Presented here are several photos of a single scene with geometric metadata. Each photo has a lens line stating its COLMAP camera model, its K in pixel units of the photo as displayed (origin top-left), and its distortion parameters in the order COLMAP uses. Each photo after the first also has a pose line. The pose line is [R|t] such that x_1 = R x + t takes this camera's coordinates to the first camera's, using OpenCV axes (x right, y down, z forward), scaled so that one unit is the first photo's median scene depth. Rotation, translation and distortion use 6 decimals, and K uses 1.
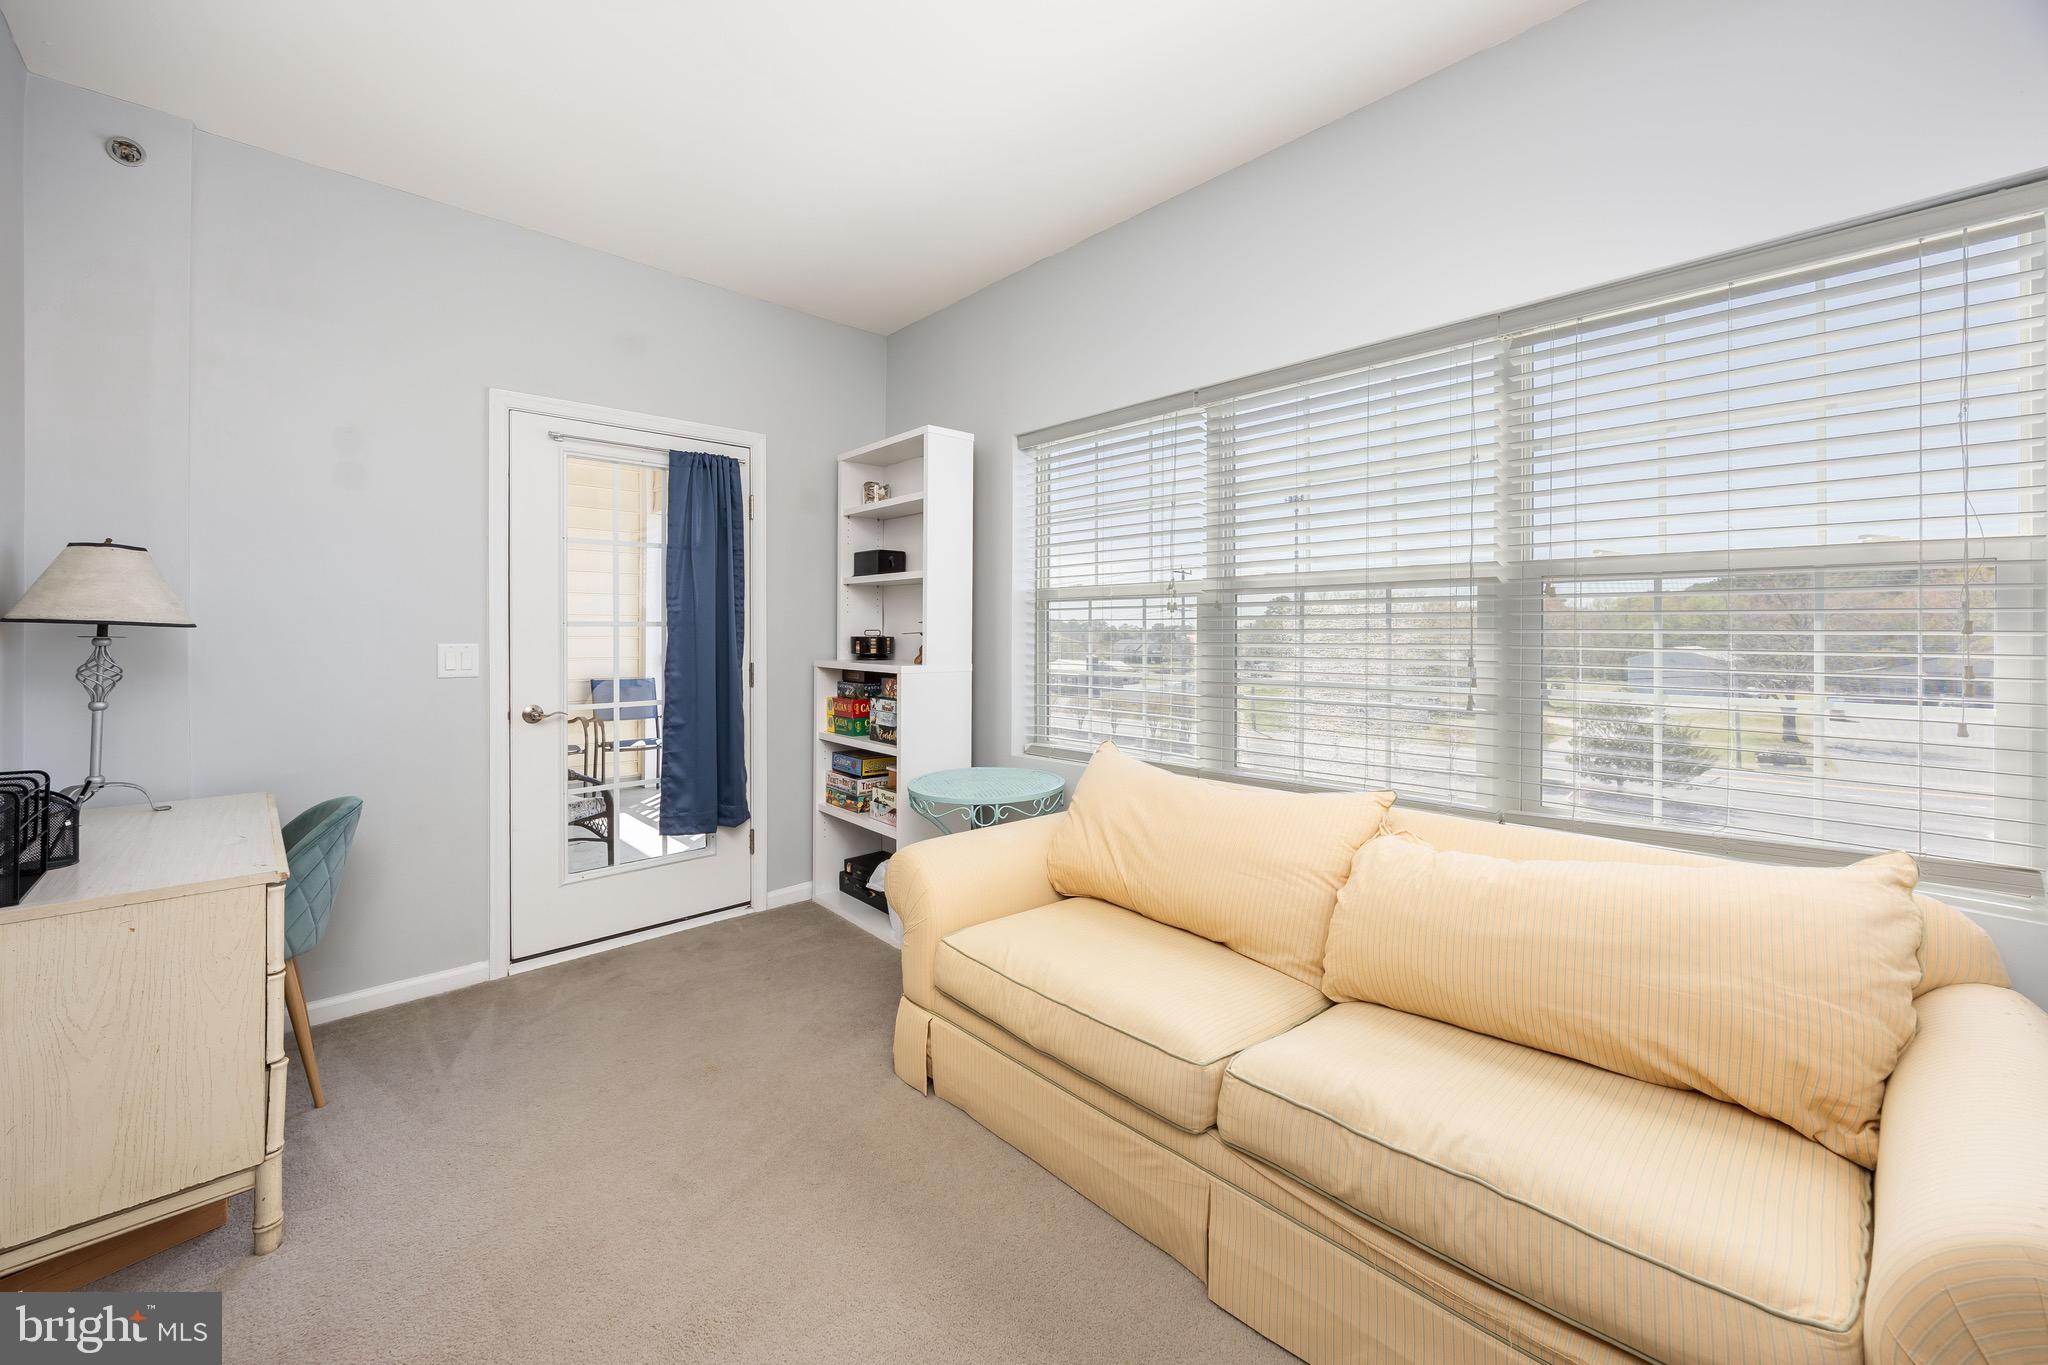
lens RADIAL K [[802.9, 0, 1033.6], [0, 802.9, 639.7], [0, 0, 1]] dist [-0.000010, 0.000035]
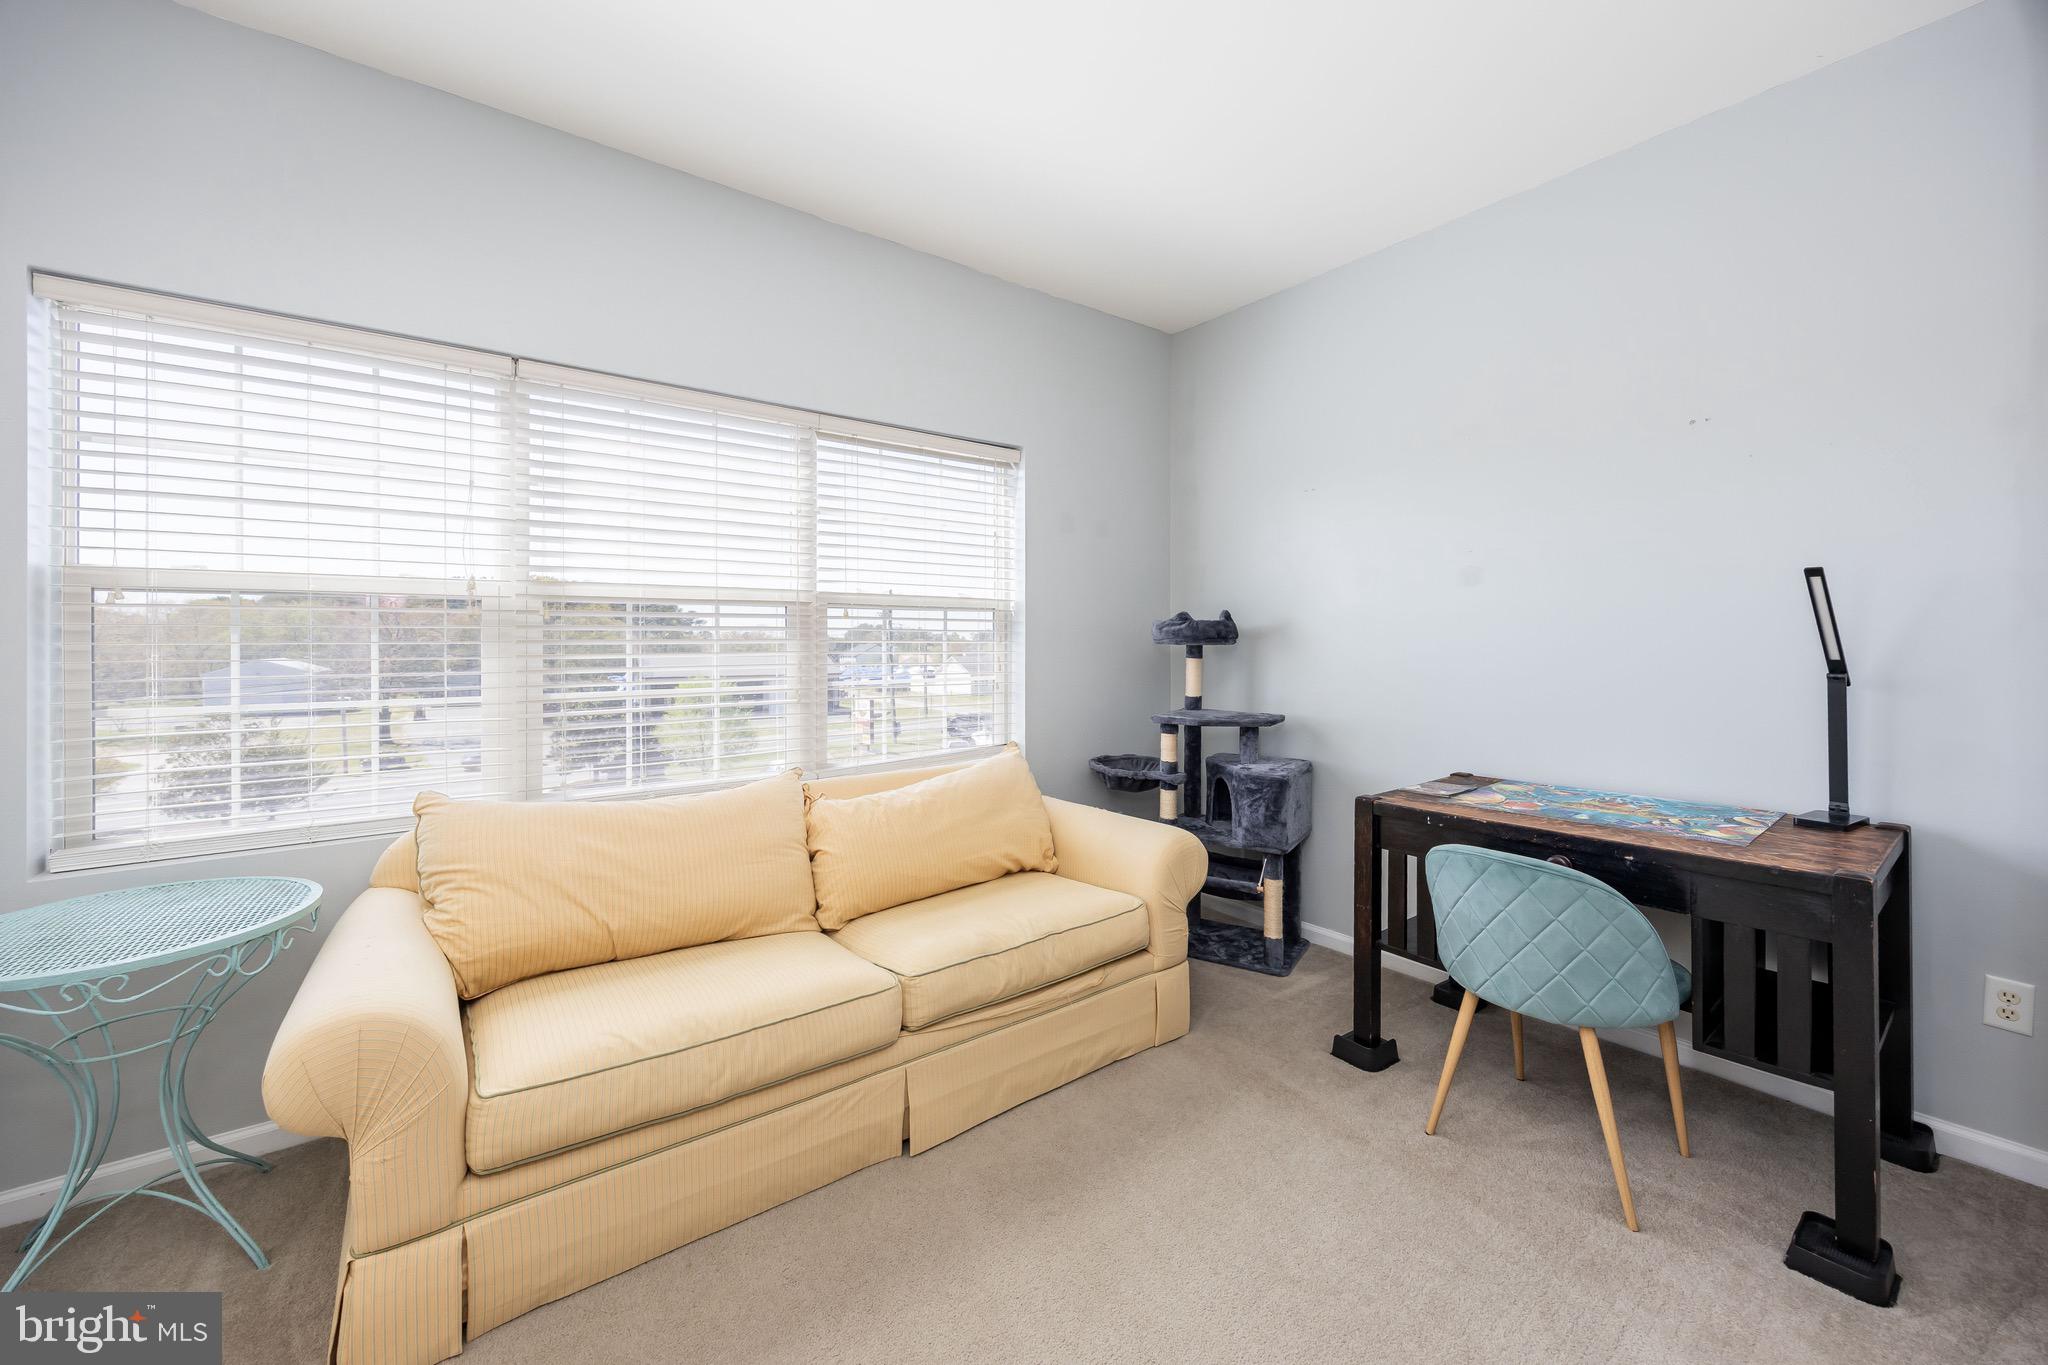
lens RADIAL K [[802.9, 0, 1033.6], [0, 802.9, 639.7], [0, 0, 1]] dist [-0.000010, 0.000035]
pose [[0.111700, -0.000008, 0.993742, -0.724556], [0.013027, 0.999914, -0.001456, -0.005606], [-0.993657, 0.013108, 0.111691, 0.452655]]
